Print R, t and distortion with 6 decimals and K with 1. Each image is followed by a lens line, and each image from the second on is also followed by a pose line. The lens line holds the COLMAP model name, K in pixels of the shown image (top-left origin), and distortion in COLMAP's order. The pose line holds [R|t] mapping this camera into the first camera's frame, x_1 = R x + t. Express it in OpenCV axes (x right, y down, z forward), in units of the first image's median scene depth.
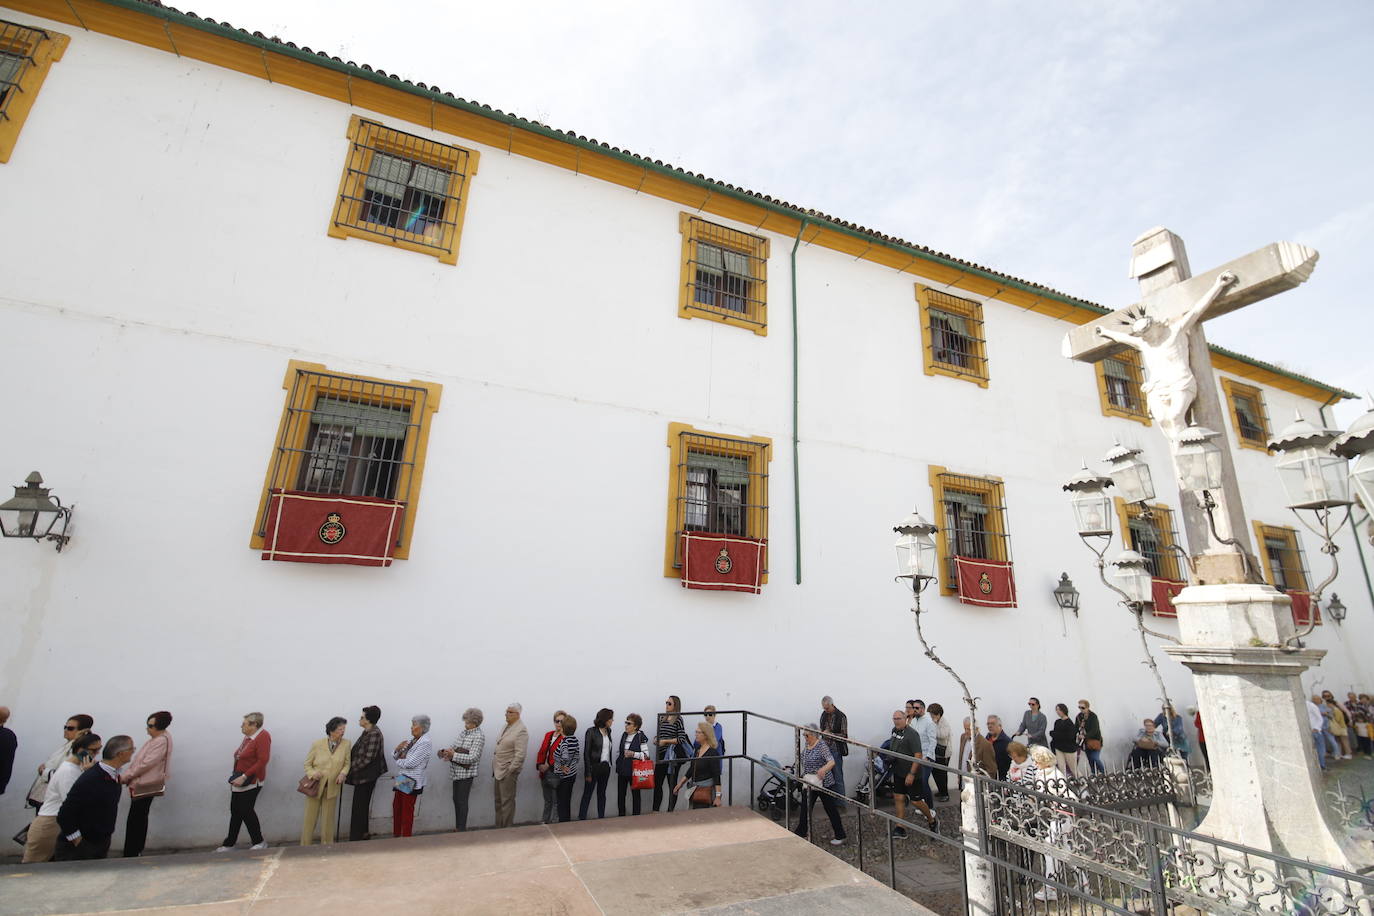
lens RADIAL K [[644.4, 0, 687.2], [0, 644.4, 497.7], [0, 0, 1]] dist [-0.015691, 0.000040]
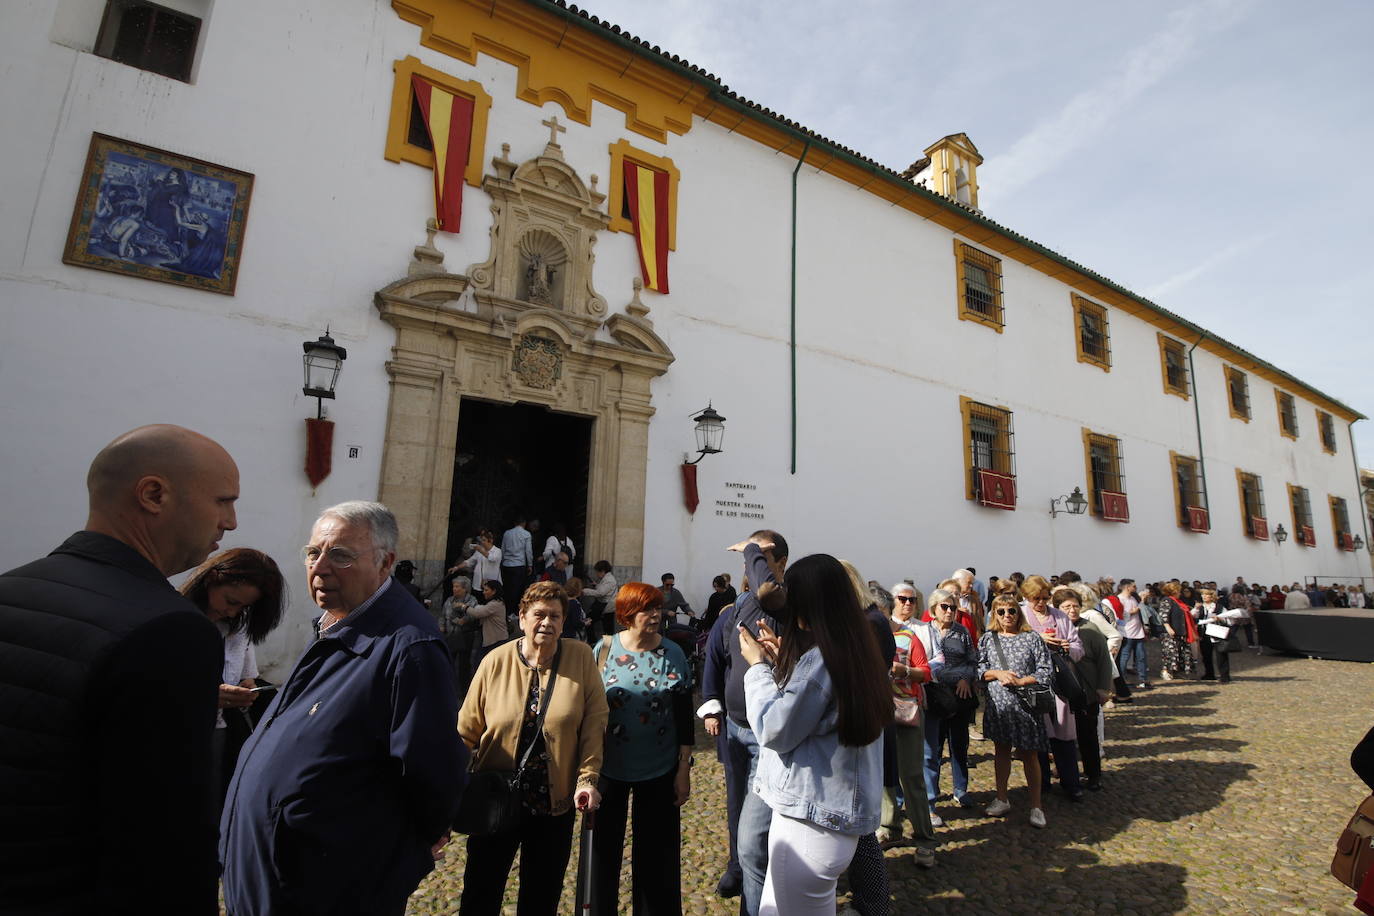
lens RADIAL K [[591.8, 0, 687.0], [0, 591.8, 458.0], [0, 0, 1]] dist [-0.000515, -0.010340]
pose [[0.992364, 0.063776, 0.105578, -0.622597], [-0.076874, 0.989168, 0.125047, -0.073218], [-0.096459, -0.132208, 0.986517, -0.257827]]
